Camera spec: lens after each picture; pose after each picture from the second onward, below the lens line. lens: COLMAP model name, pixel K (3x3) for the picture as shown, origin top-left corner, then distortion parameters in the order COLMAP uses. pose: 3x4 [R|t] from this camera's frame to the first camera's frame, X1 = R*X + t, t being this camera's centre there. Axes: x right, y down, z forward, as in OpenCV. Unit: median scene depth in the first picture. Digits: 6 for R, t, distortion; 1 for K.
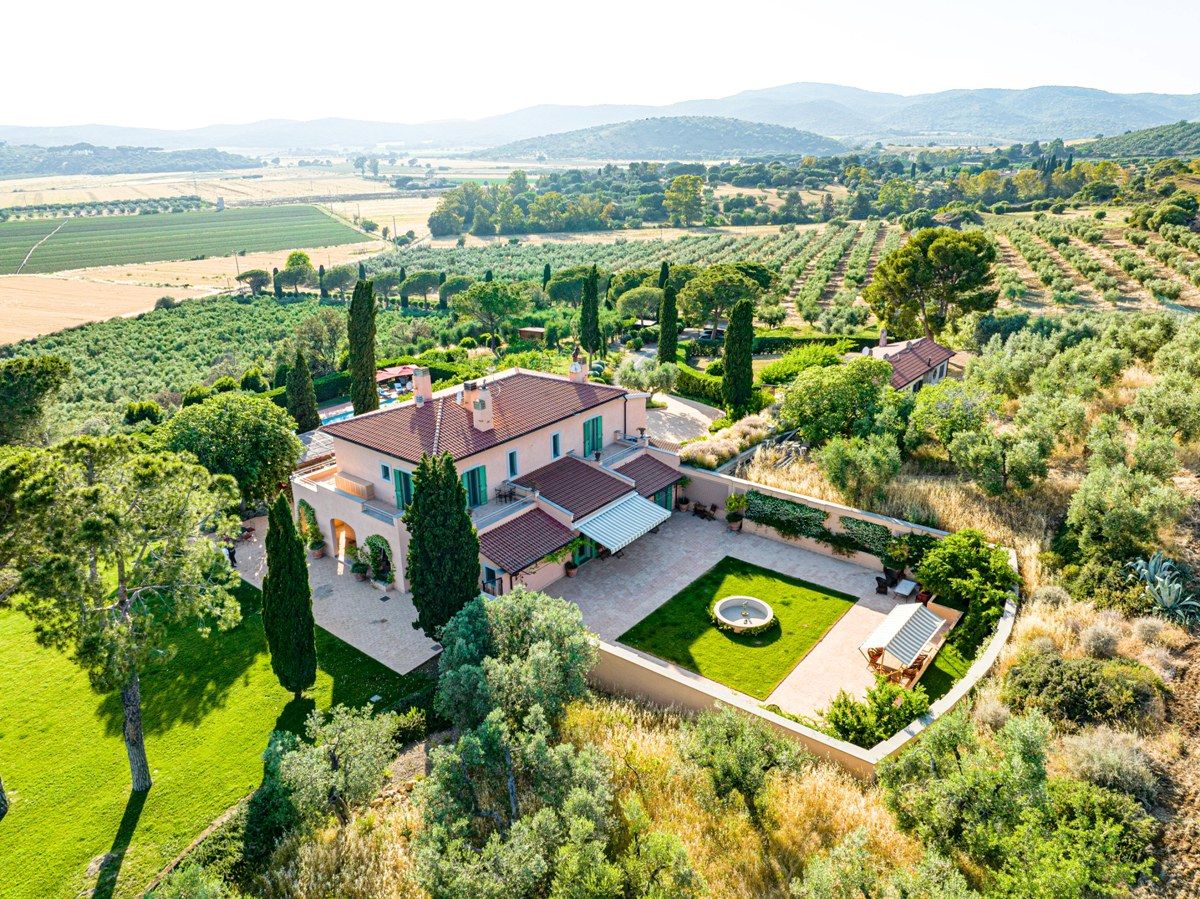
lens RADIAL K [[852.3, 0, 600.8], [0, 852.3, 442.0], [0, 0, 1]] dist [-0.029030, -0.001097]
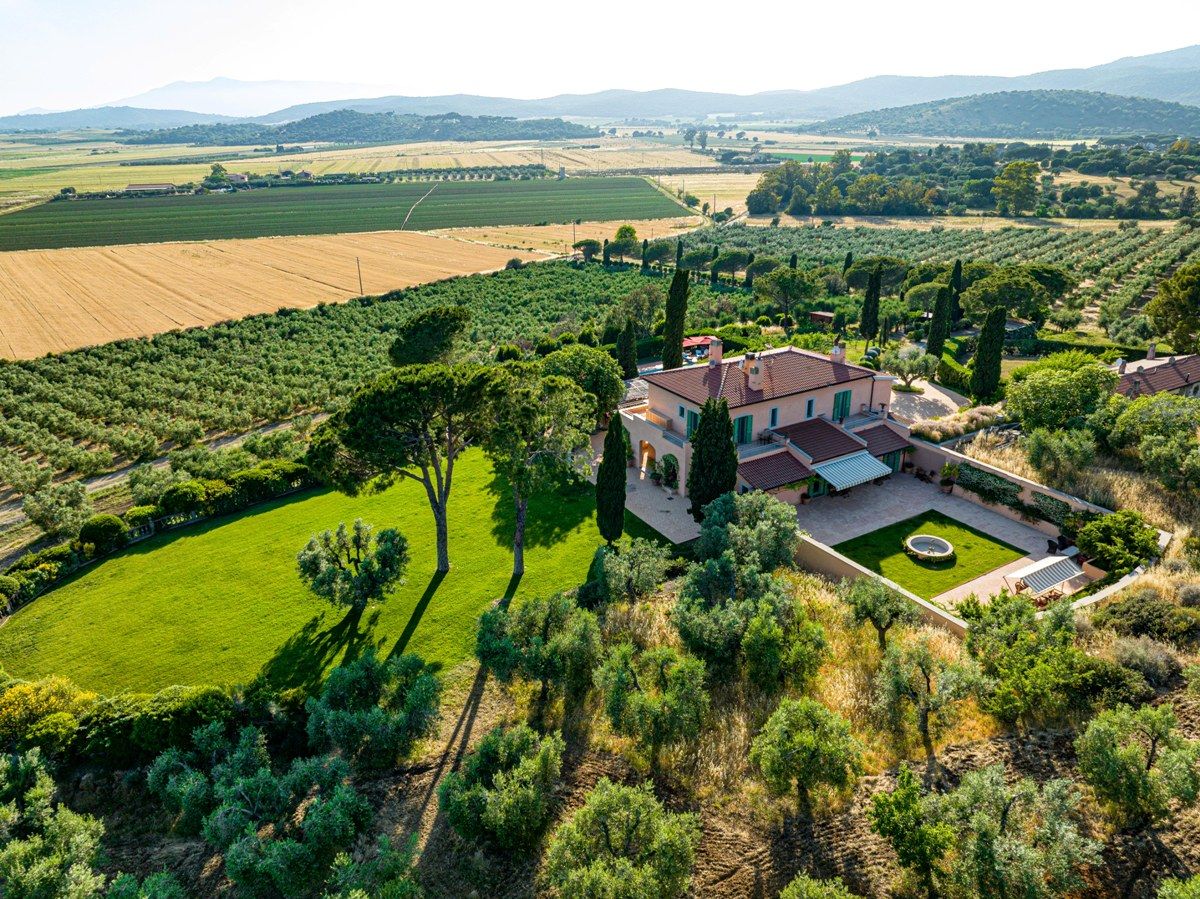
lens RADIAL K [[852.3, 0, 603.8], [0, 852.3, 450.3], [0, 0, 1]] dist [-0.029030, -0.001097]
pose [[0.936529, 0.131657, -0.324932, 0.066289], [-0.118321, 0.991127, 0.060560, 0.020828], [0.330022, -0.018270, 0.943797, -0.267716]]
